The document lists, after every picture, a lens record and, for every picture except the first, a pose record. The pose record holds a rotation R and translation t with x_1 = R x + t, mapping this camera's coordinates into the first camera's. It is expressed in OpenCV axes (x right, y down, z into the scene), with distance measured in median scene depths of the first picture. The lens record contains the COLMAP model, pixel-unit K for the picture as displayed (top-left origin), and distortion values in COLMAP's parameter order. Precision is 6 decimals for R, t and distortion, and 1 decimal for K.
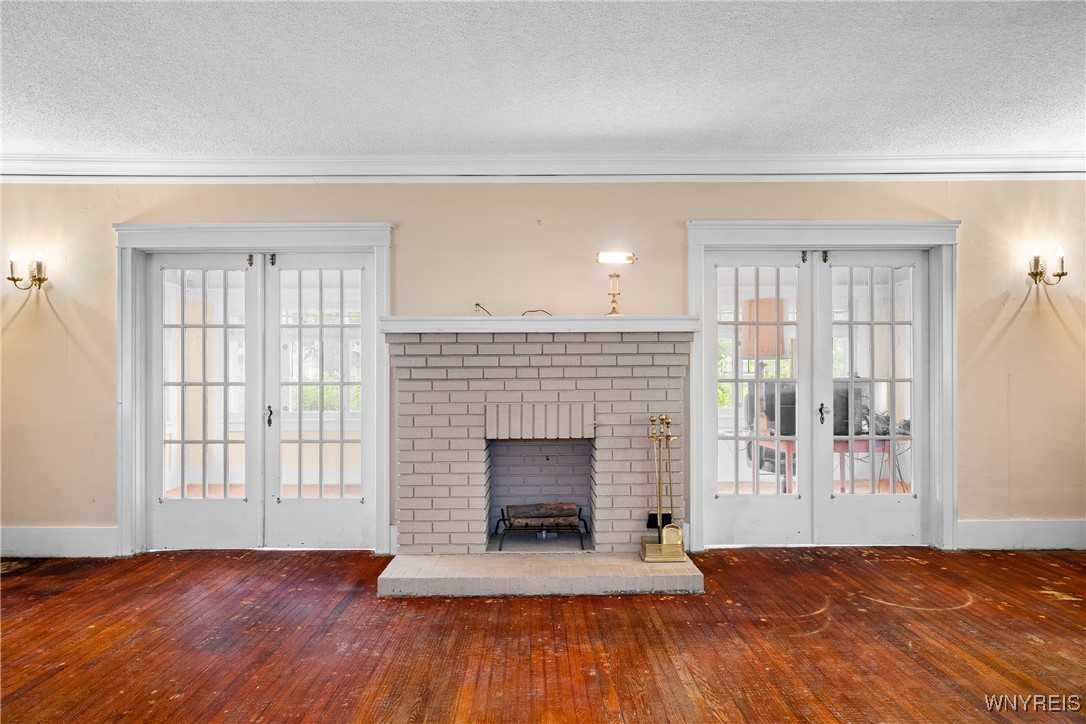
lens RADIAL K [[605.4, 0, 539.8], [0, 605.4, 370.2], [0, 0, 1]] dist [0.021429, -0.001345]
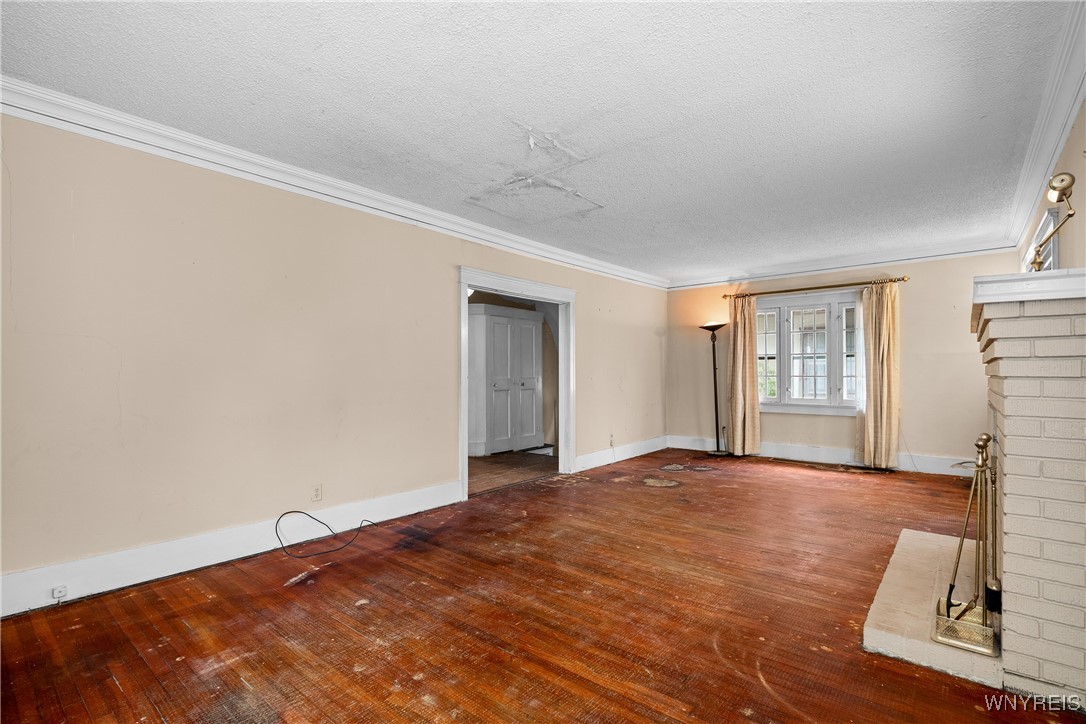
lens RADIAL K [[493.7, 0, 541.2], [0, 493.7, 368.9], [0, 0, 1]] dist [-0.000338, -0.000779]
pose [[-0.649792, -0.004235, -0.760100, 1.311226], [0.012390, 0.999793, -0.016162, 0.018572], [0.760011, -0.019920, -0.649605, 1.420350]]
